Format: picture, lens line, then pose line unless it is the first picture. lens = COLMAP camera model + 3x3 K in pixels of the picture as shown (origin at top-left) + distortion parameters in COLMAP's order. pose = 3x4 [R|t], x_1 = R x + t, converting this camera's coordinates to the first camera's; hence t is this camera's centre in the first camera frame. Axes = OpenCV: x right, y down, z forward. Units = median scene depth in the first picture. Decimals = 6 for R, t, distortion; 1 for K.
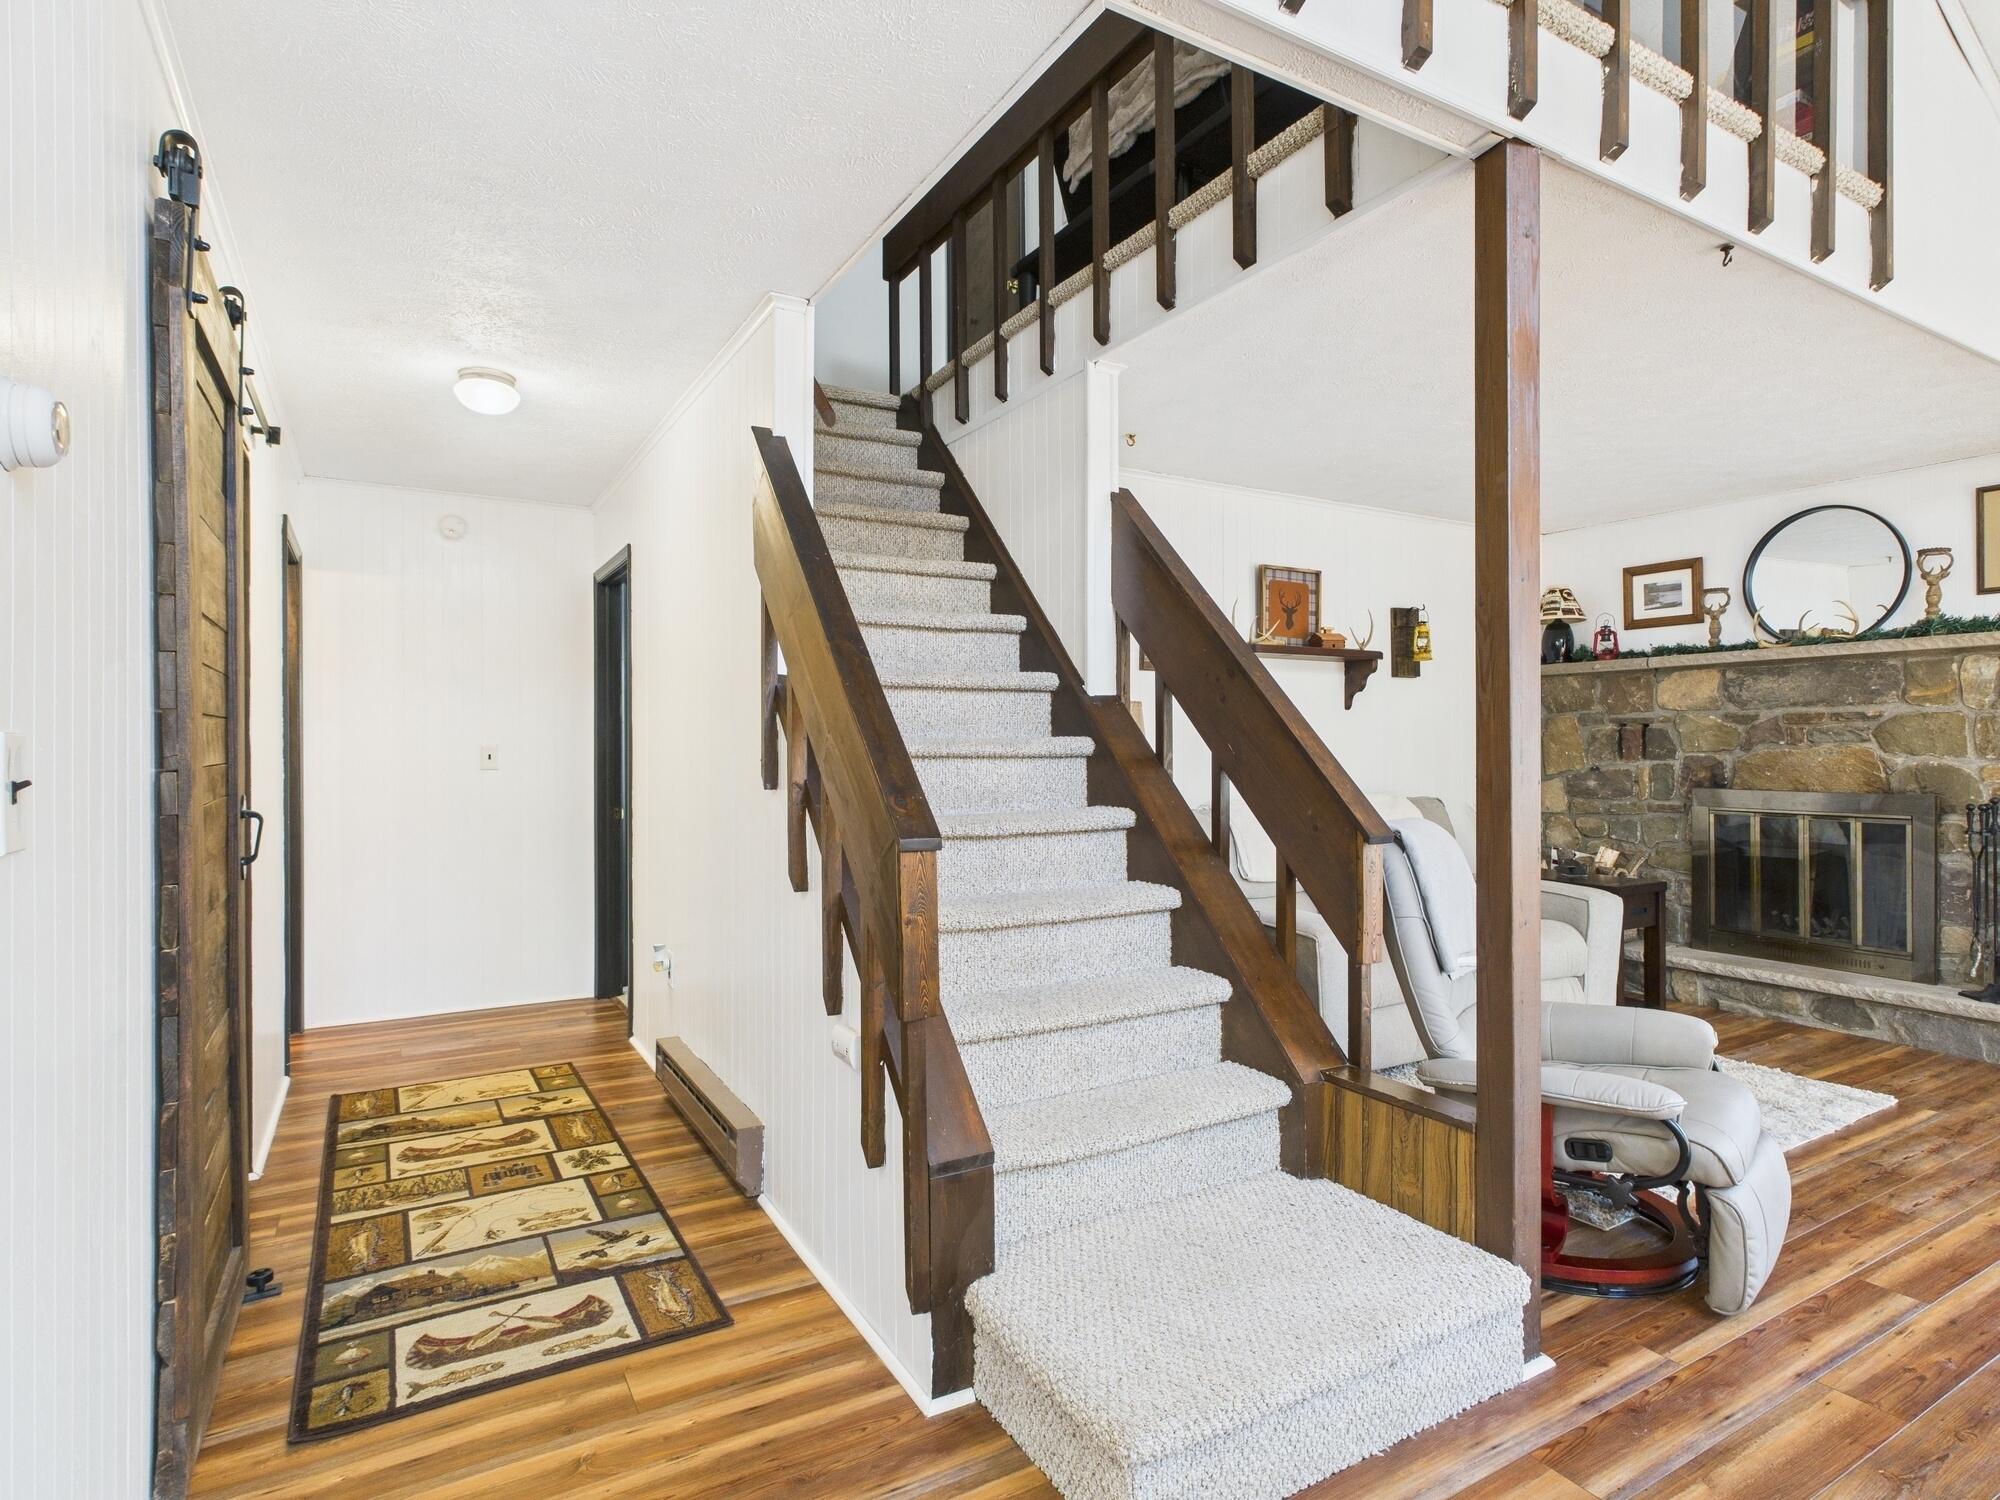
lens RADIAL K [[1053.2, 0, 1004.1], [0, 1053.2, 743.3], [0, 0, 1]] dist [0.000862, -0.000280]
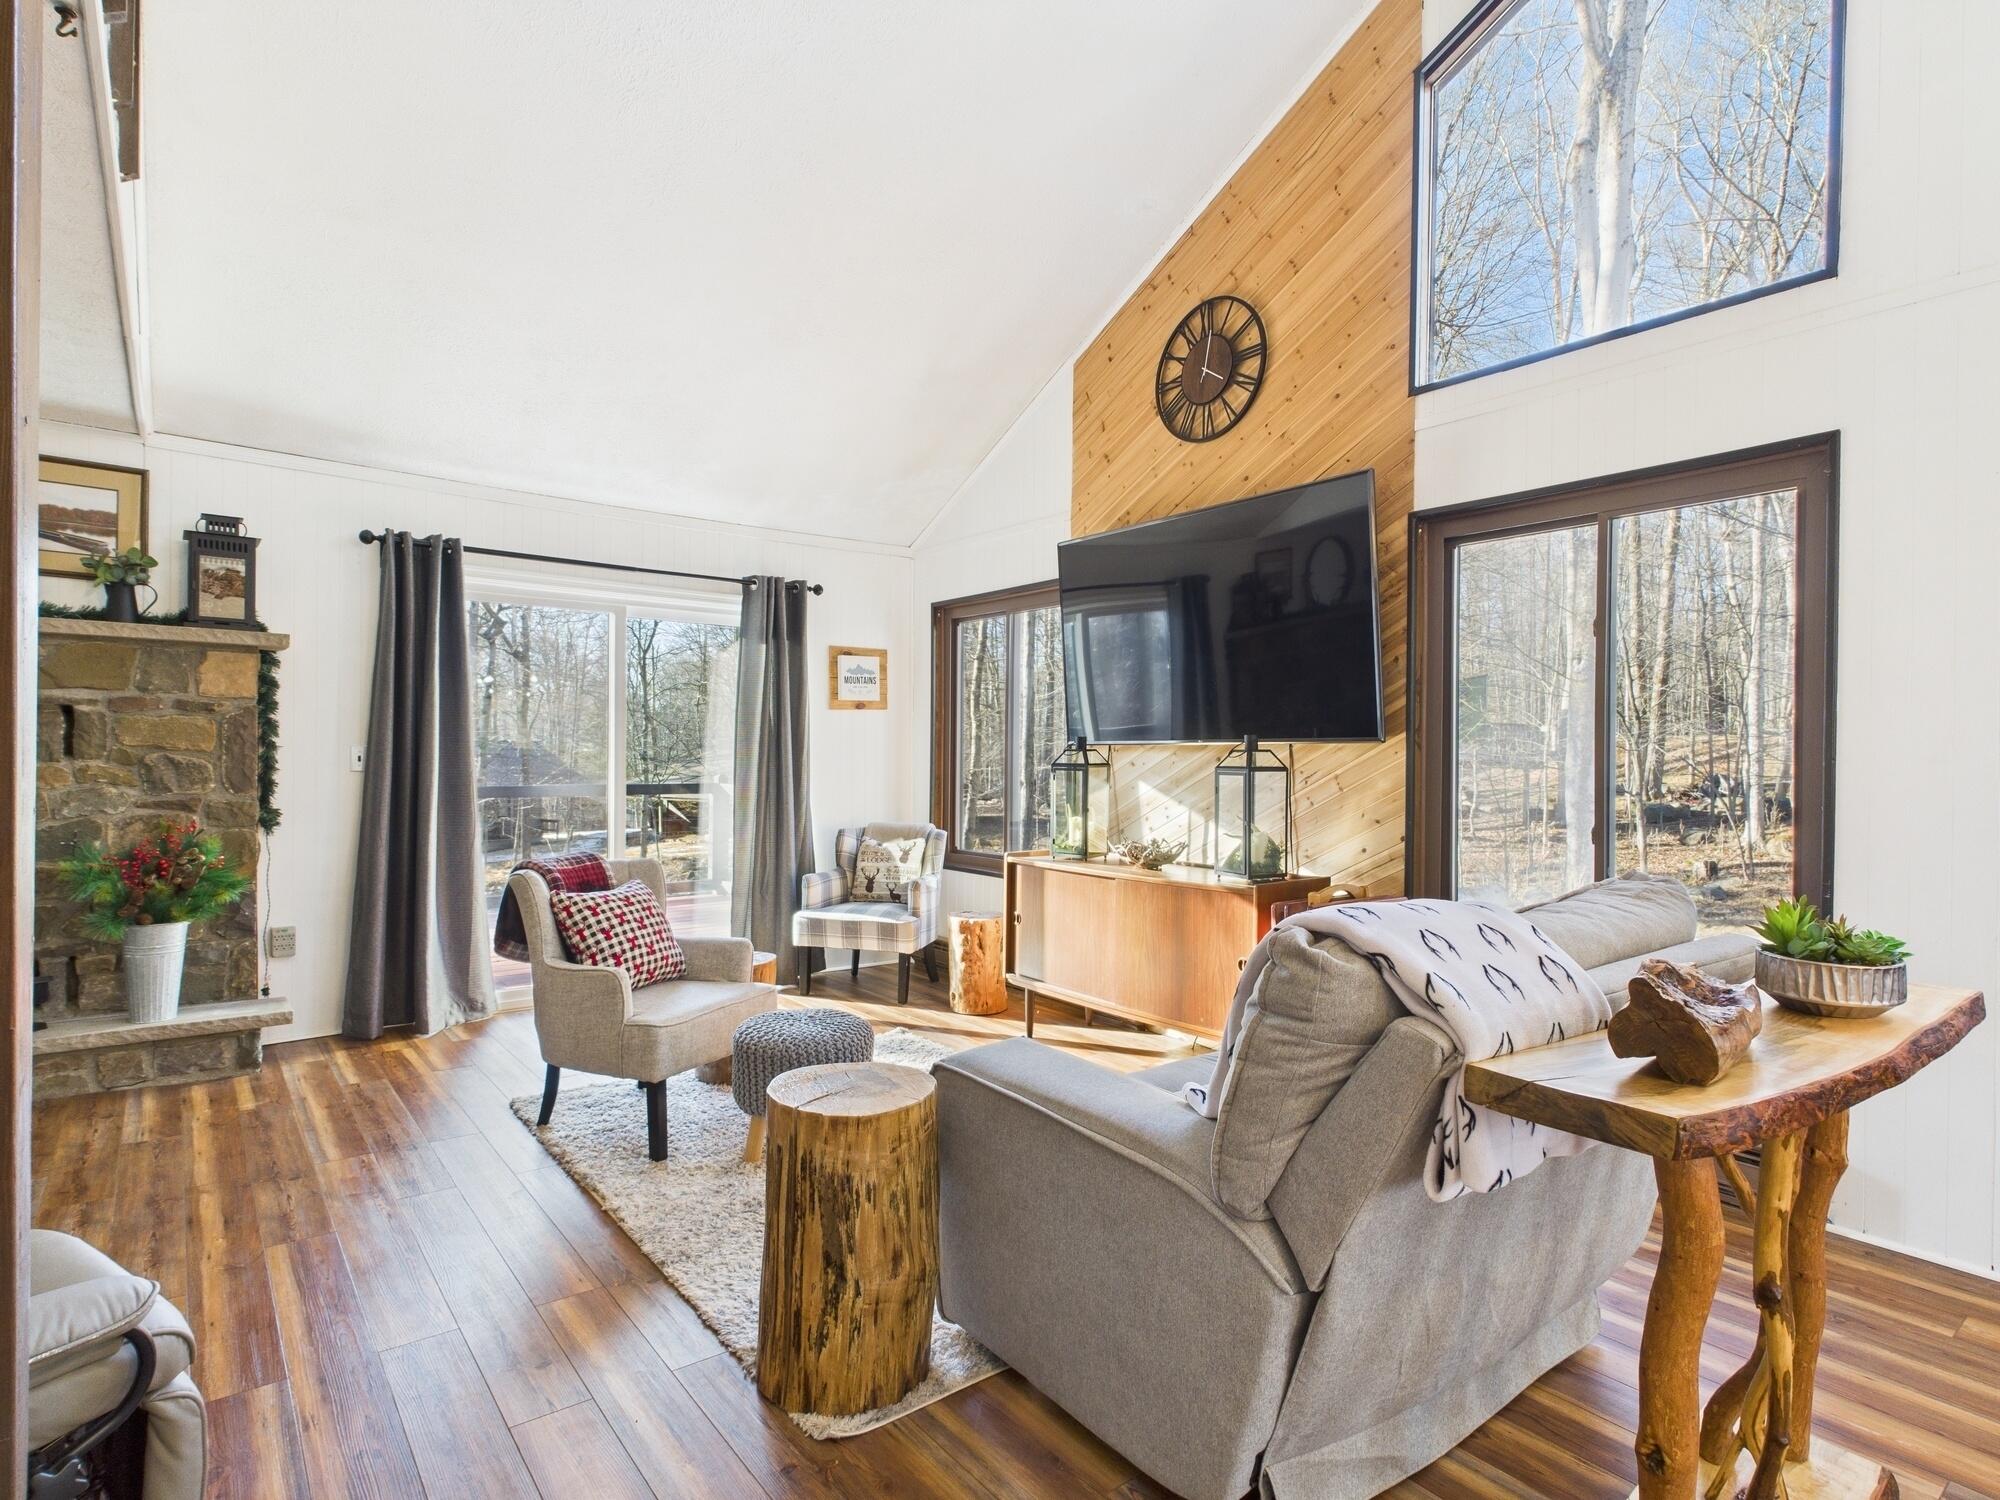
lens RADIAL K [[1052.6, 0, 1001.8], [0, 1052.6, 755.7], [0, 0, 1]] dist [0.002126, -0.000527]
pose [[-0.142263, 0.001717, 0.989827, -0.042860], [-0.018465, 0.999820, -0.004388, -0.000179], [-0.989657, -0.018902, -0.142206, 0.262393]]
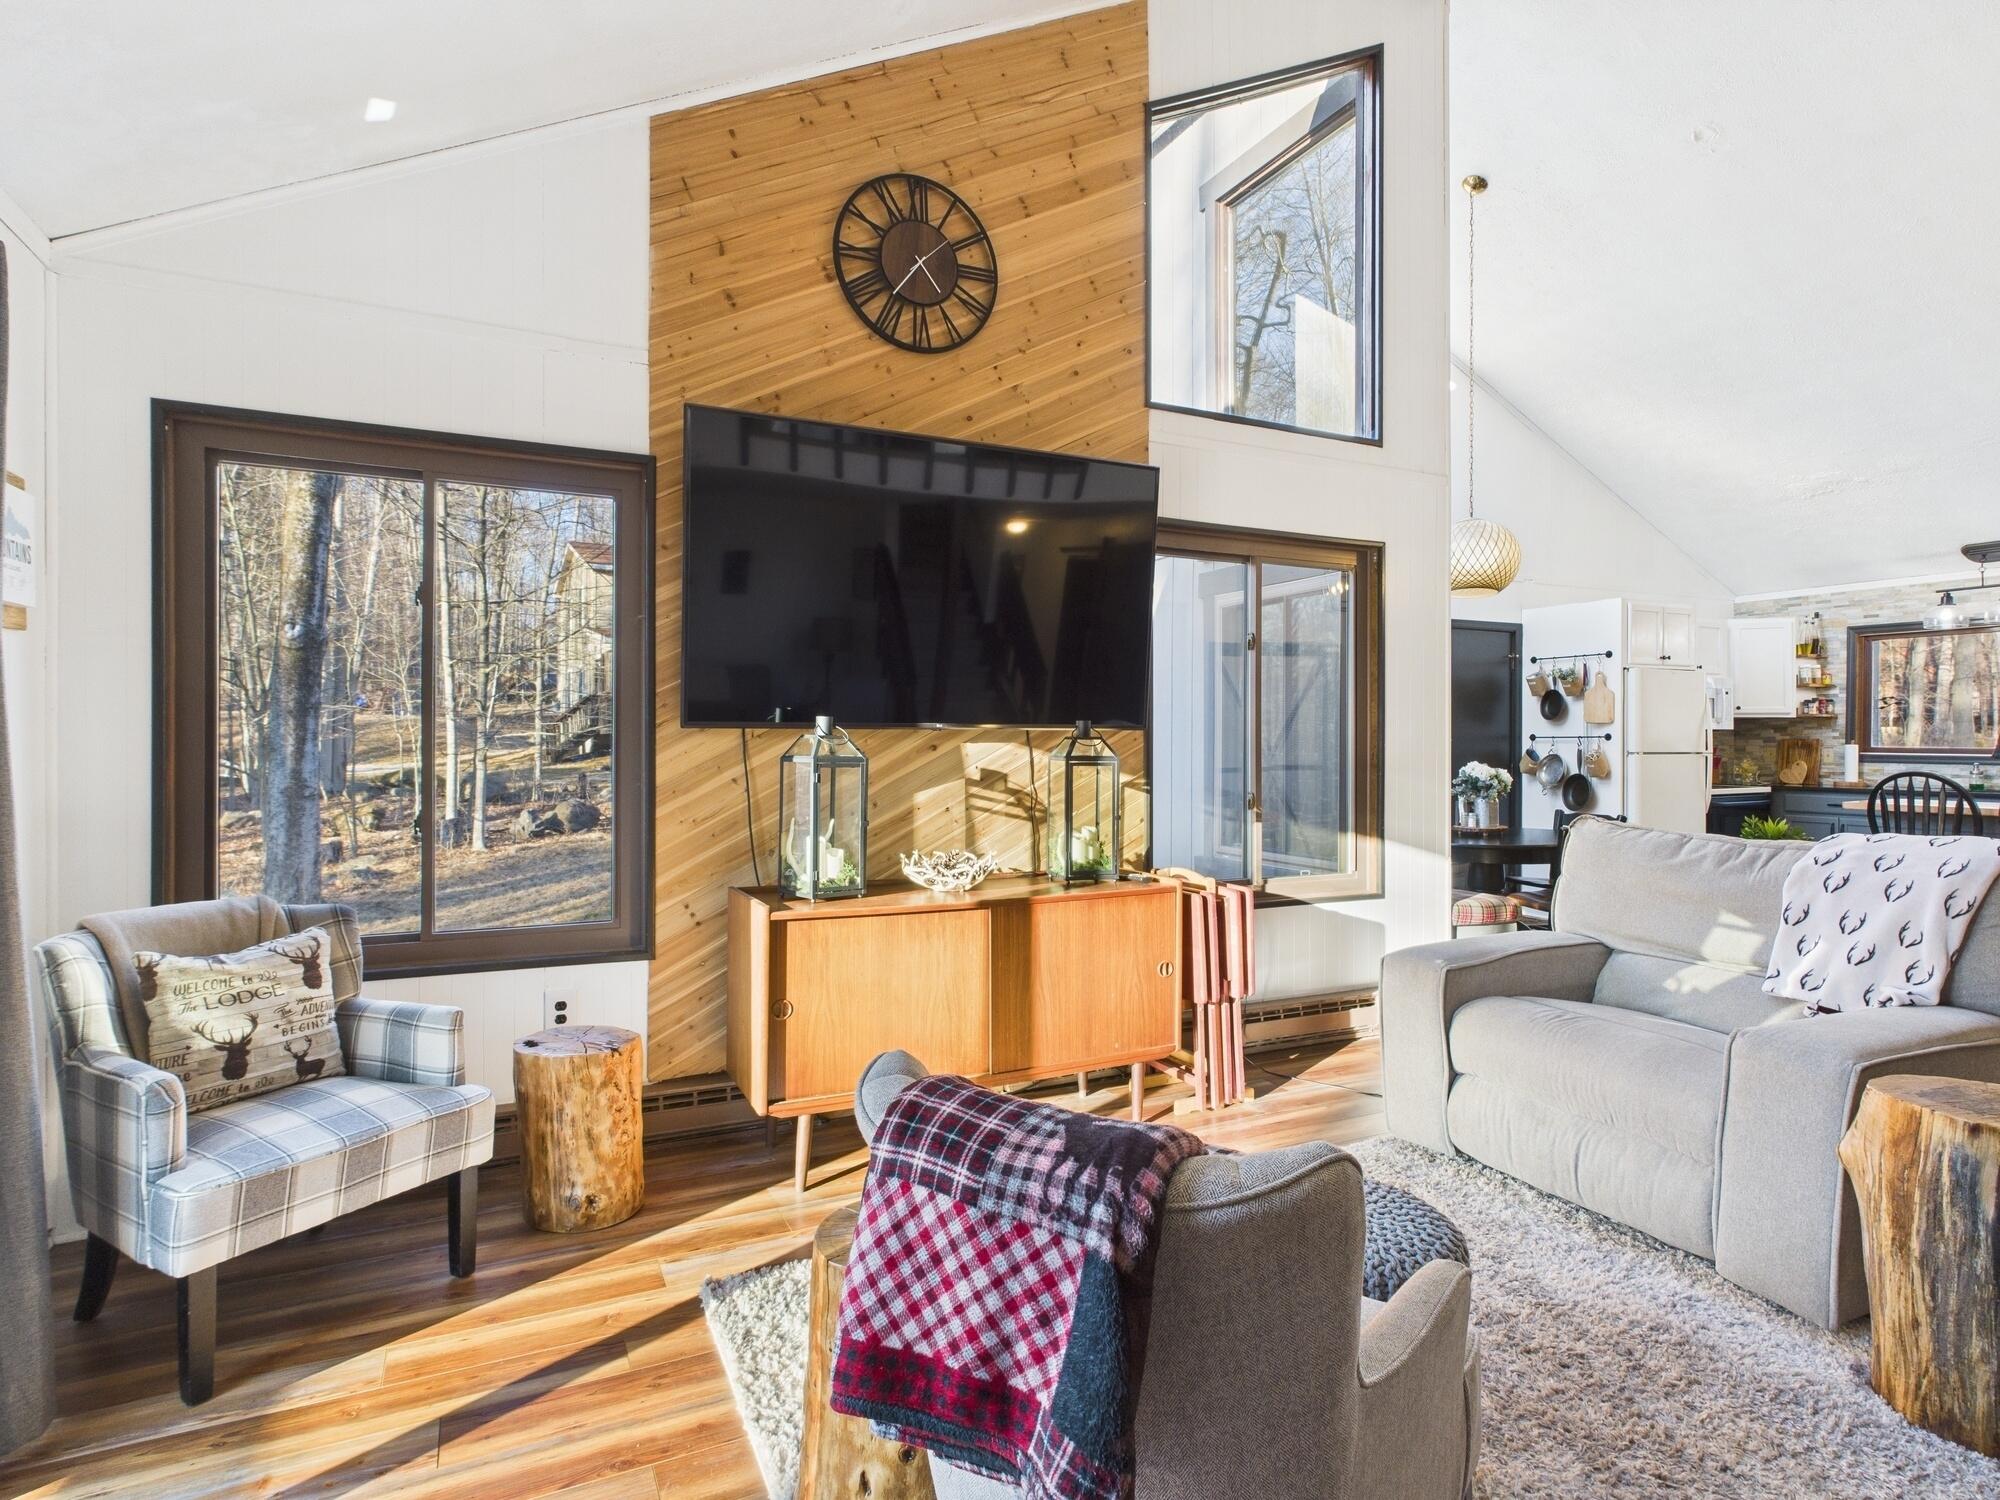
lens RADIAL K [[1052.3, 0, 1000.5], [0, 1052.3, 756.3], [0, 0, 1]] dist [0.002530, -0.000833]
pose [[-0.997590, 0.001433, 0.069371, 0.754209], [0.001566, 0.999997, 0.001871, -0.000778], [-0.069368, 0.001975, -0.997589, 0.705015]]
